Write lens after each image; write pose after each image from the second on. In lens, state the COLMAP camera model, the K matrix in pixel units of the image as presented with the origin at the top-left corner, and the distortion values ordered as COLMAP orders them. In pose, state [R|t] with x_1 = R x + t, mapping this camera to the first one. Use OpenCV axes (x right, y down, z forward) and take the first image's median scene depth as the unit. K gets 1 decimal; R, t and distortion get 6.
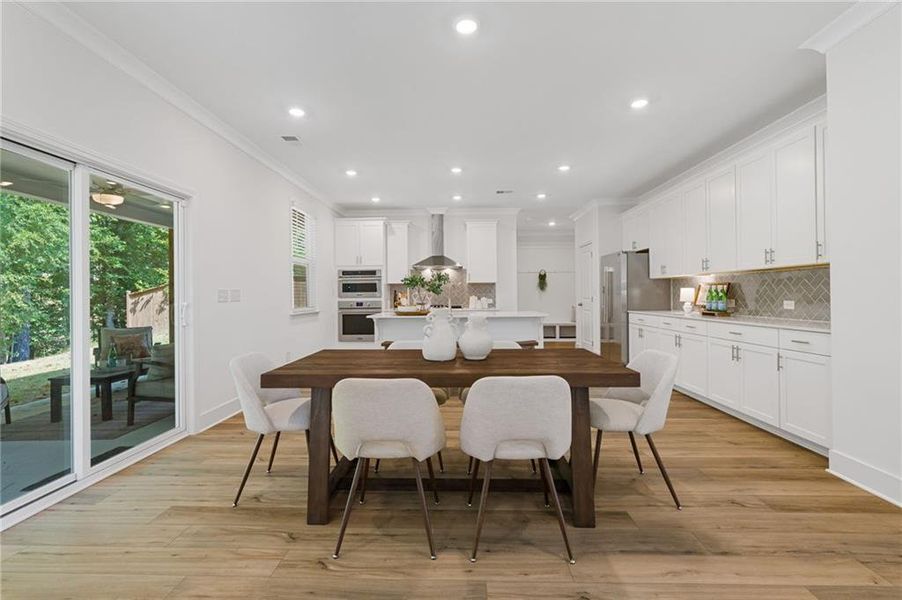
lens RADIAL K [[405.4, 0, 448.3], [0, 405.4, 294.9], [0, 0, 1]] dist [-0.001614, 0.001101]
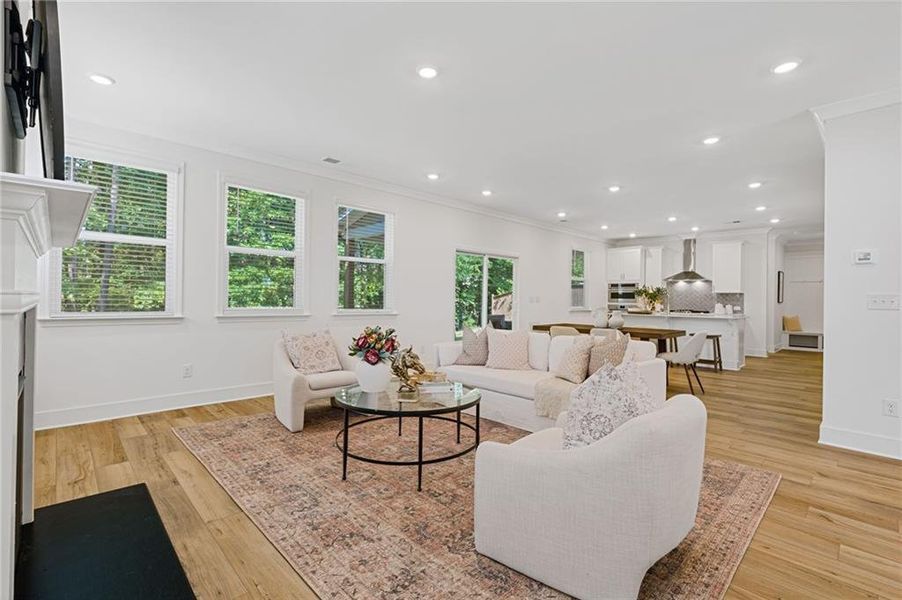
lens RADIAL K [[405.4, 0, 451.7], [0, 405.4, 299.6], [0, 0, 1]] dist [-0.001614, 0.001101]
pose [[0.721852, 0.021622, -0.691709, 0.341179], [-0.020812, 0.999738, 0.009532, -0.004473], [0.691734, 0.007515, 0.722113, -0.466005]]
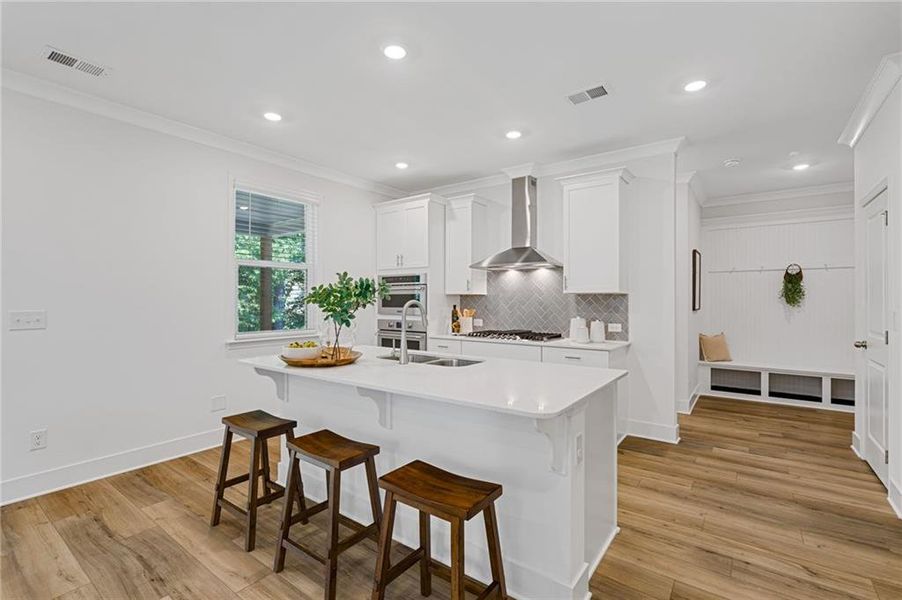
lens RADIAL K [[405.4, 0, 453.3], [0, 405.4, 298.3], [0, 0, 1]] dist [-0.001614, 0.001101]
pose [[0.830110, 0.007071, -0.557554, 0.235570], [-0.007206, 0.999972, 0.001952, -0.024106], [0.557553, 0.002398, 0.830138, 0.483207]]
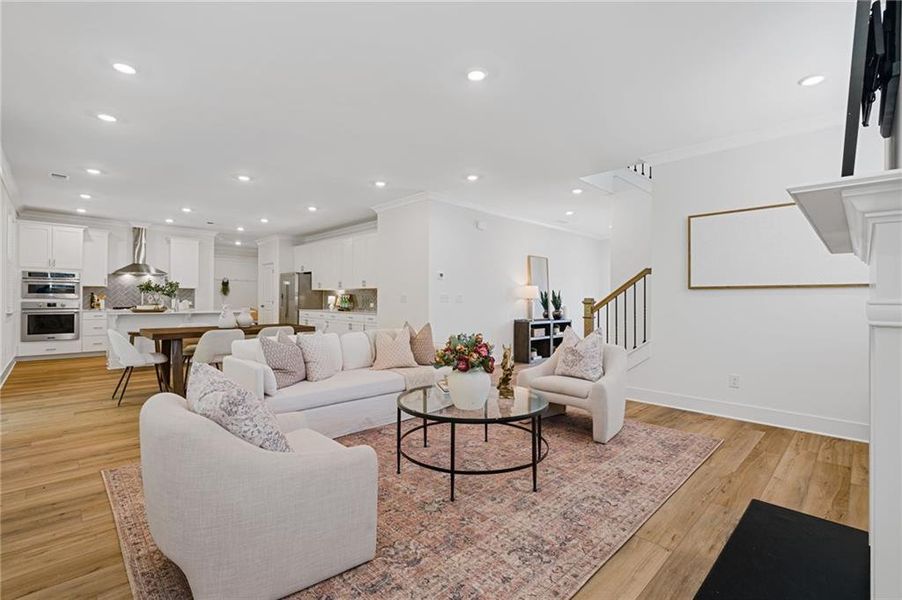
lens RADIAL K [[405.4, 0, 443.5], [0, 405.4, 298.9], [0, 0, 1]] dist [-0.001614, 0.001101]
pose [[0.697572, 0.015196, 0.716353, -0.262418], [-0.013744, 0.999875, -0.007827, 0.001528], [-0.716383, -0.004385, 0.697694, -0.454270]]
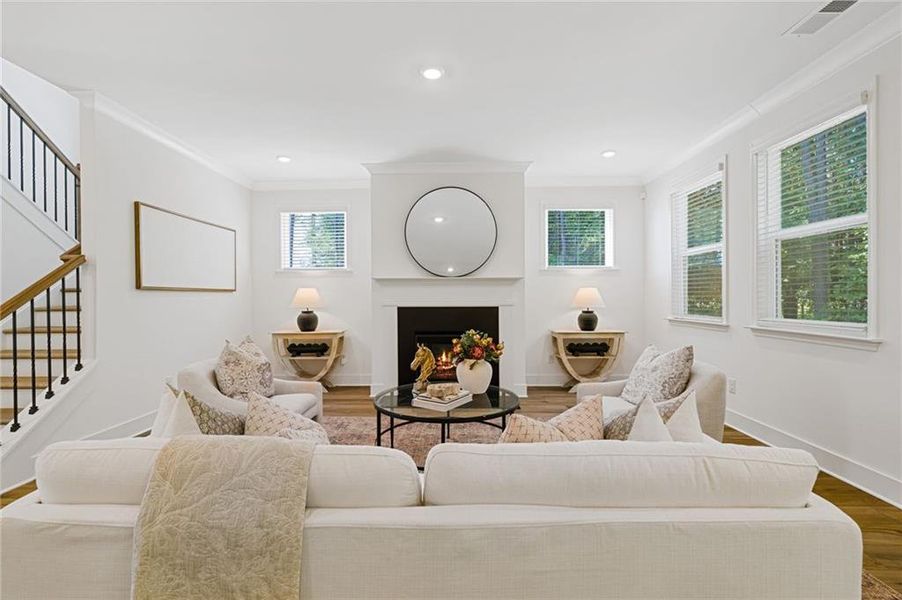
lens RADIAL K [[405.4, 0, 445.4], [0, 405.4, 297.3], [0, 0, 1]] dist [-0.001614, 0.001101]
pose [[-0.999903, 0.011804, -0.007458, 0.037345], [0.011817, 0.999929, -0.001638, -0.007165], [0.007438, -0.001726, -0.999971, 0.197760]]
